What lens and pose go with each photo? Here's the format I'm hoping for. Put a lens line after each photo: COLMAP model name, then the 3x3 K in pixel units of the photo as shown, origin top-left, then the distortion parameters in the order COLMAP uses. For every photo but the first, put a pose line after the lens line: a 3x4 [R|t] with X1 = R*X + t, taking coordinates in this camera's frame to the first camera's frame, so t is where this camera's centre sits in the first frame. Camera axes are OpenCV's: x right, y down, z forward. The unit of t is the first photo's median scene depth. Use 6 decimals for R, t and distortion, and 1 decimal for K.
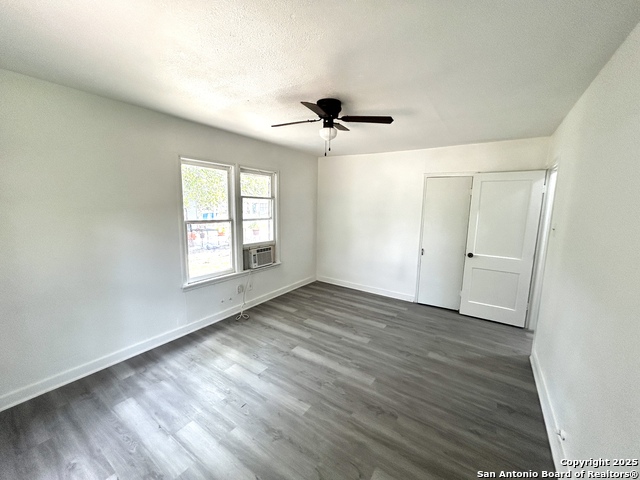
lens RADIAL K [[257.4, 0, 319.0], [0, 257.4, 239.7], [0, 0, 1]] dist [0.001207, 0.000568]
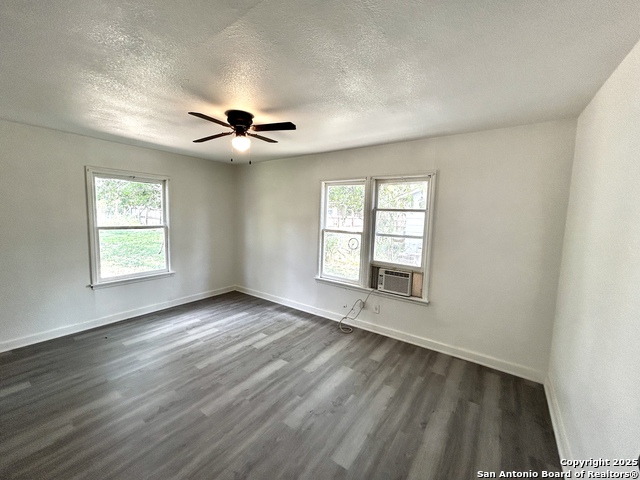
lens RADIAL K [[257.4, 0, 319.0], [0, 257.4, 239.7], [0, 0, 1]] dist [0.001207, 0.000568]
pose [[-0.027100, 0.077071, -0.996657, 0.849314], [-0.165744, 0.982877, 0.080513, -0.130359], [0.985796, 0.167372, -0.013862, 1.082111]]
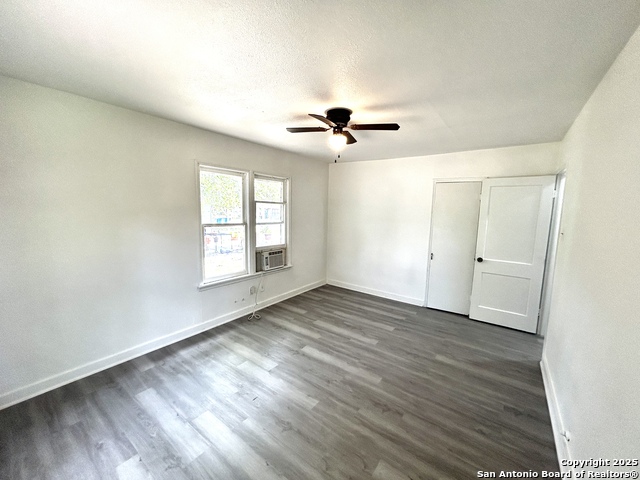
lens RADIAL K [[257.4, 0, 319.0], [0, 257.4, 239.7], [0, 0, 1]] dist [0.001207, 0.000568]
pose [[0.999040, 0.007557, -0.043159, 0.006020], [-0.008486, 0.999736, -0.021375, 0.011145], [0.042986, 0.021721, 0.998840, -0.038379]]
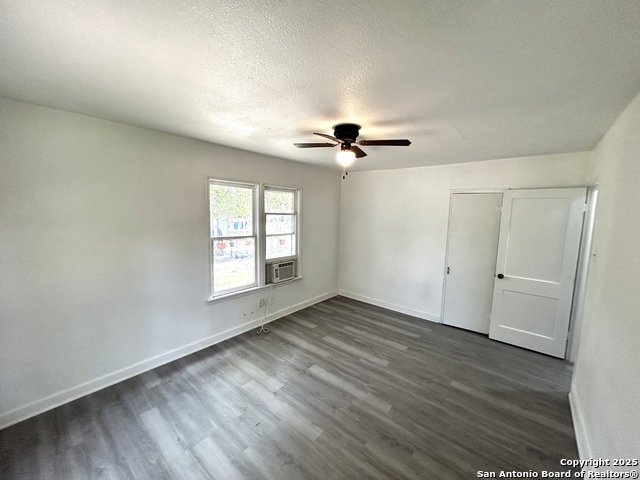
lens RADIAL K [[257.4, 0, 319.0], [0, 257.4, 239.7], [0, 0, 1]] dist [0.001207, 0.000568]
pose [[0.994477, 0.014276, -0.103982, 0.031693], [-0.017651, 0.999344, -0.031610, -0.041942], [0.103463, 0.033270, 0.994077, -0.007986]]
